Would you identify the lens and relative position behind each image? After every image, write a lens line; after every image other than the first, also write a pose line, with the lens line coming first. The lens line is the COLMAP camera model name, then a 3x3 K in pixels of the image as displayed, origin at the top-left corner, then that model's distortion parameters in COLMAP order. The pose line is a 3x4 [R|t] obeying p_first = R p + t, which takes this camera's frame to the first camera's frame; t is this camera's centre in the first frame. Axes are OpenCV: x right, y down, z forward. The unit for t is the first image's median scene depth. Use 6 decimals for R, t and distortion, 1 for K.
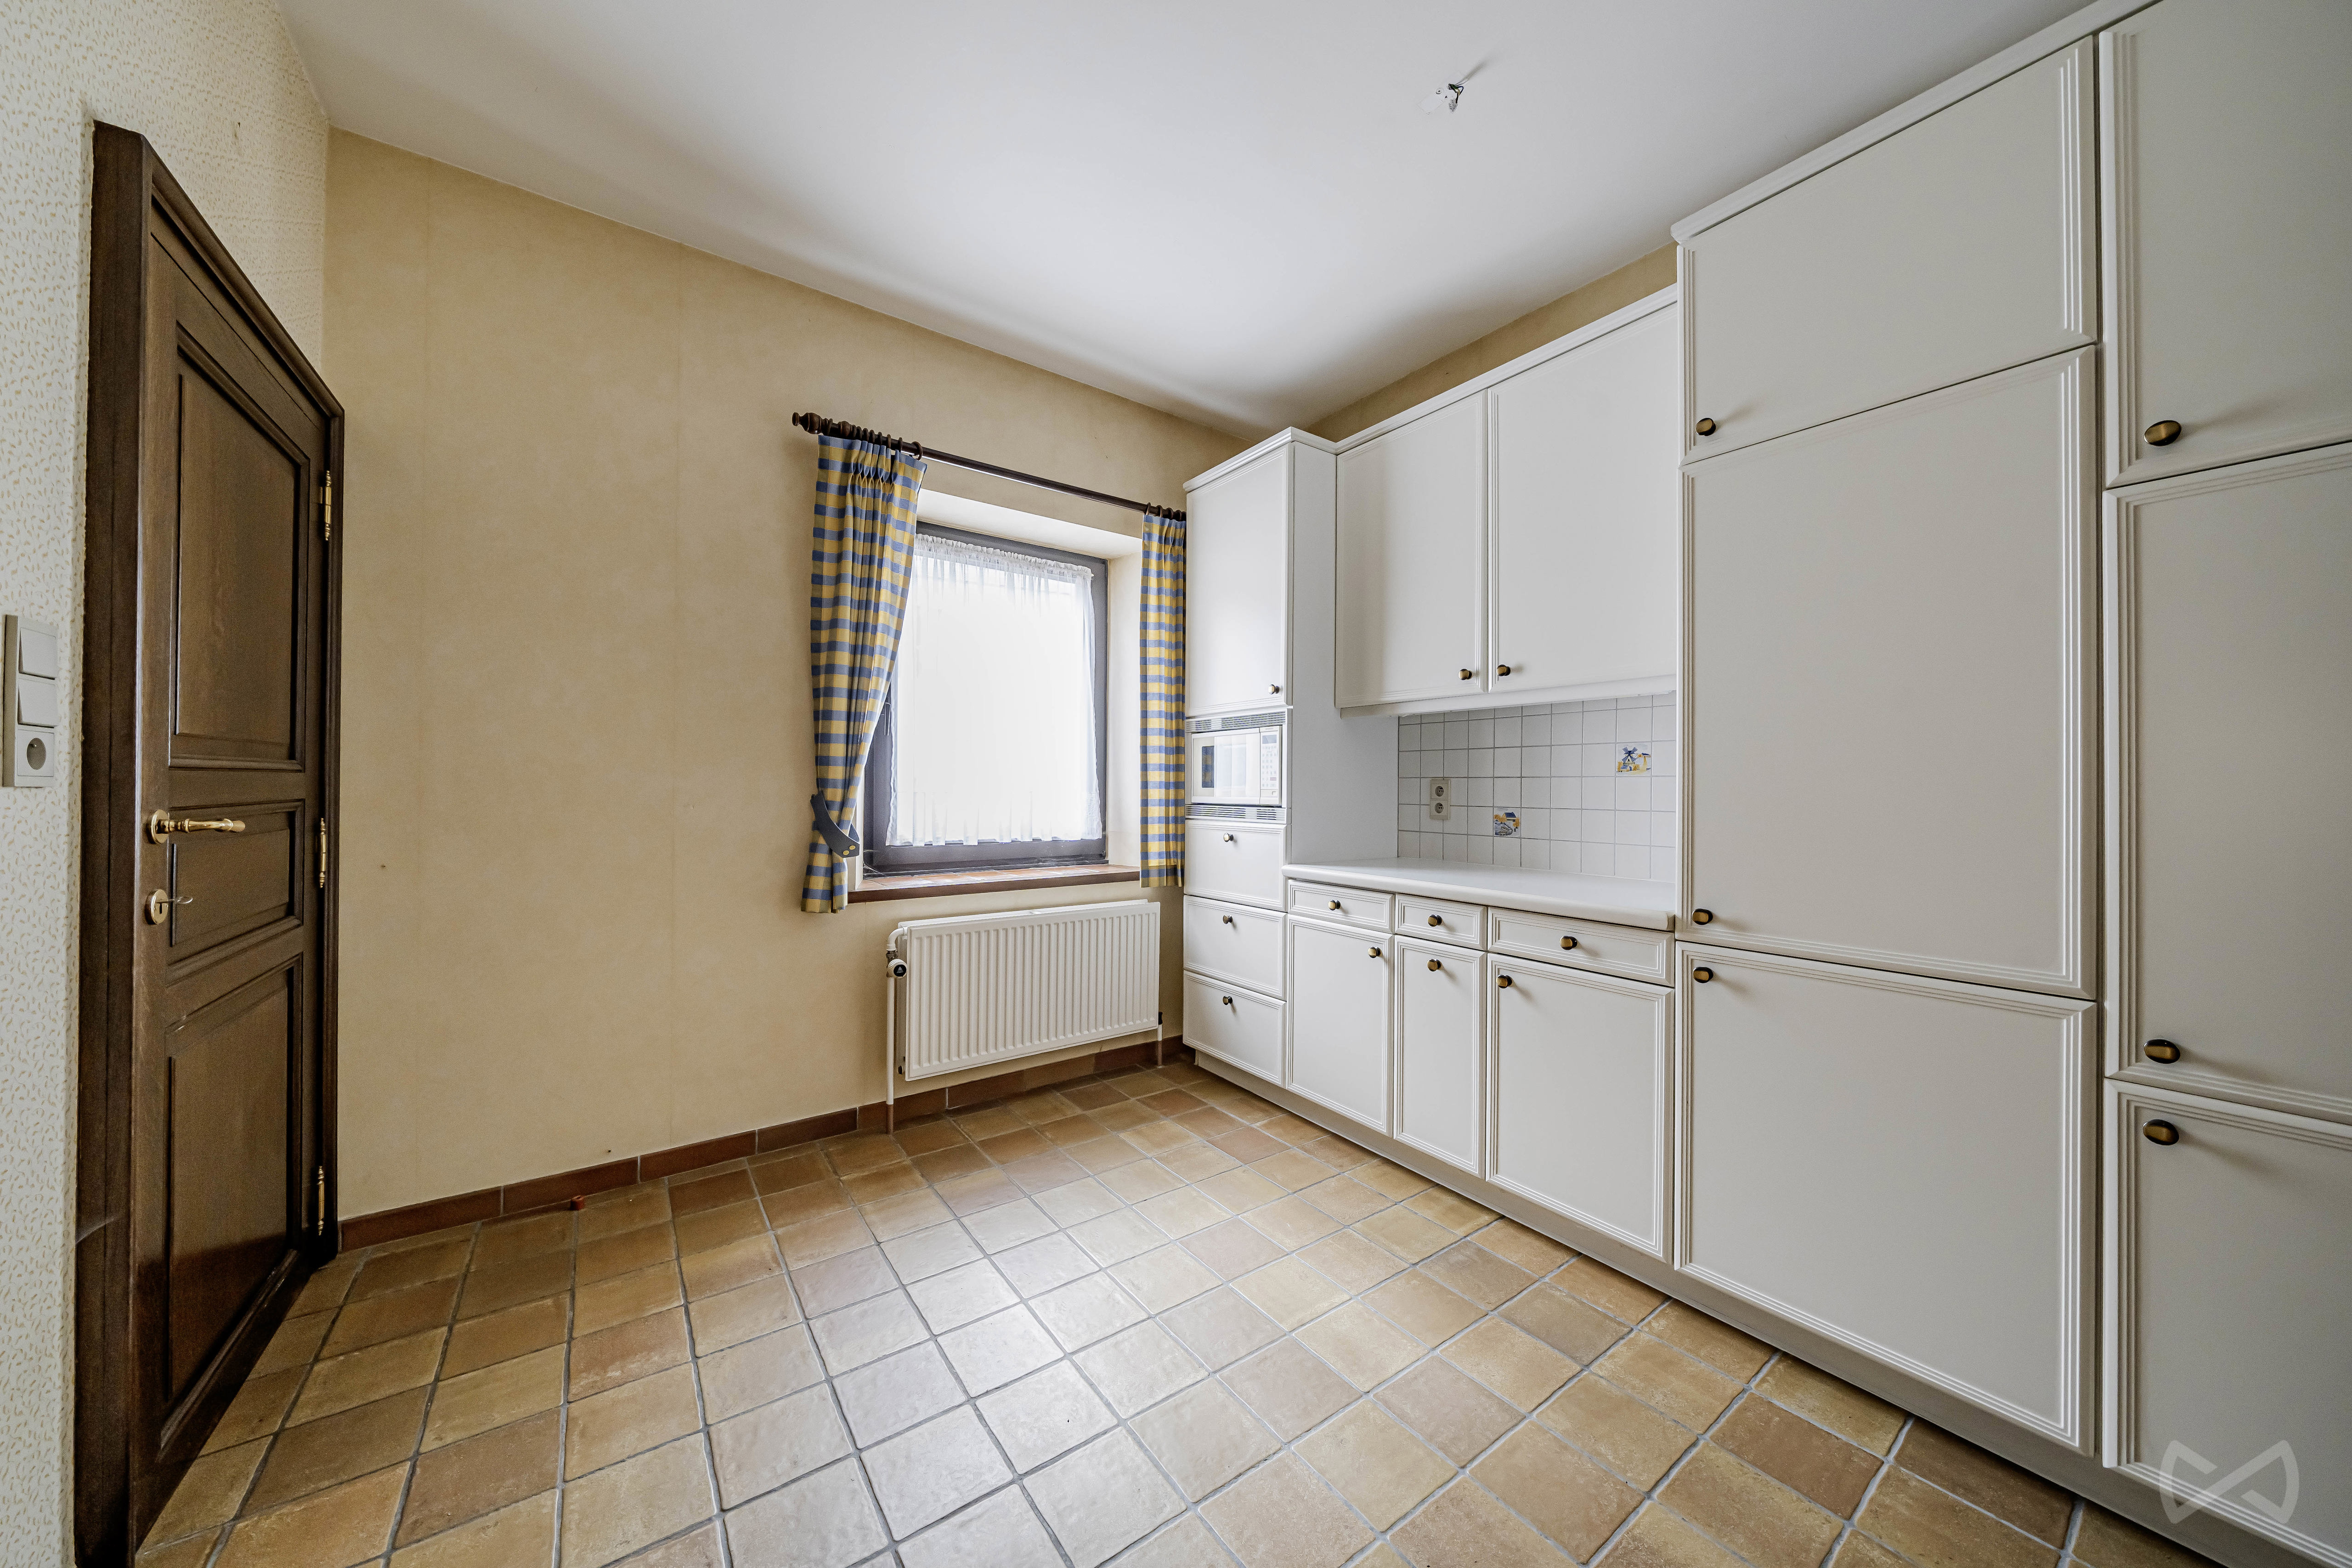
lens RADIAL K [[804.8, 0, 1153.4], [0, 804.8, 781.1], [0, 0, 1]] dist [-0.009960, -0.000153]
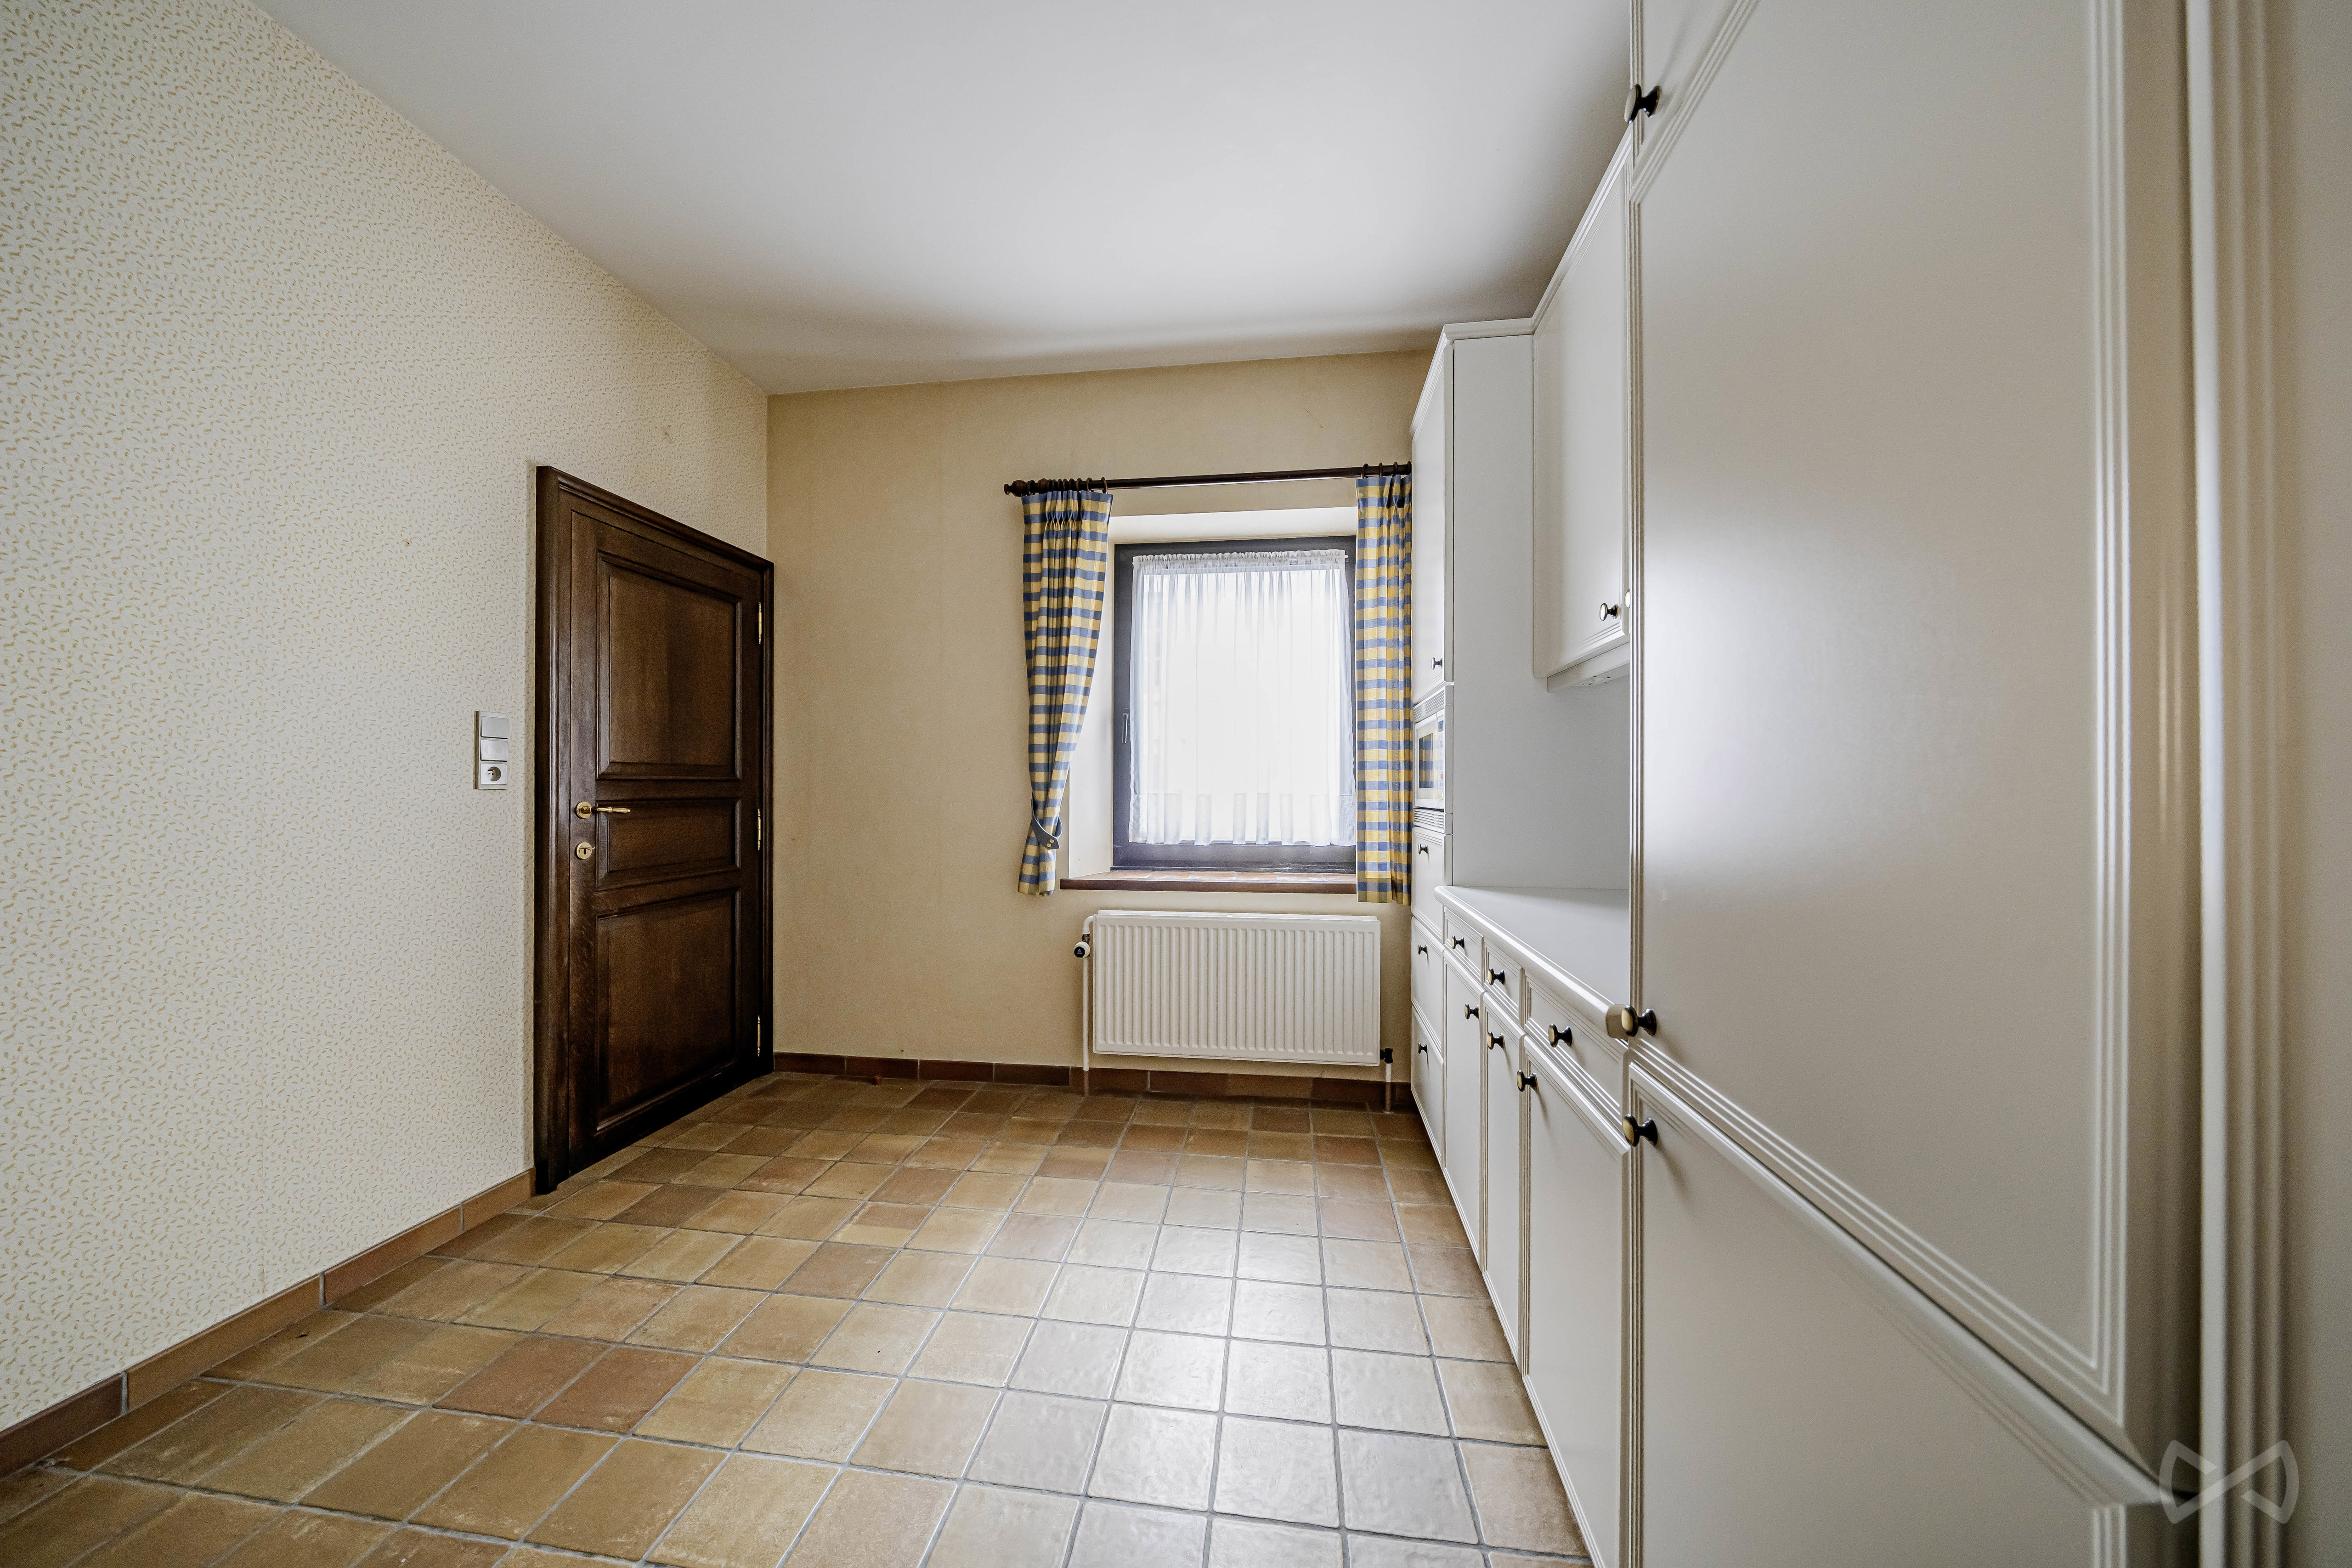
lens RADIAL K [[804.8, 0, 1159.6], [0, 804.8, 785.3], [0, 0, 1]] dist [-0.009960, -0.000153]
pose [[0.721191, -0.008346, -0.692686, 0.529620], [0.007806, 0.999962, -0.003921, 0.007181], [0.692693, -0.002579, 0.721228, 0.256949]]
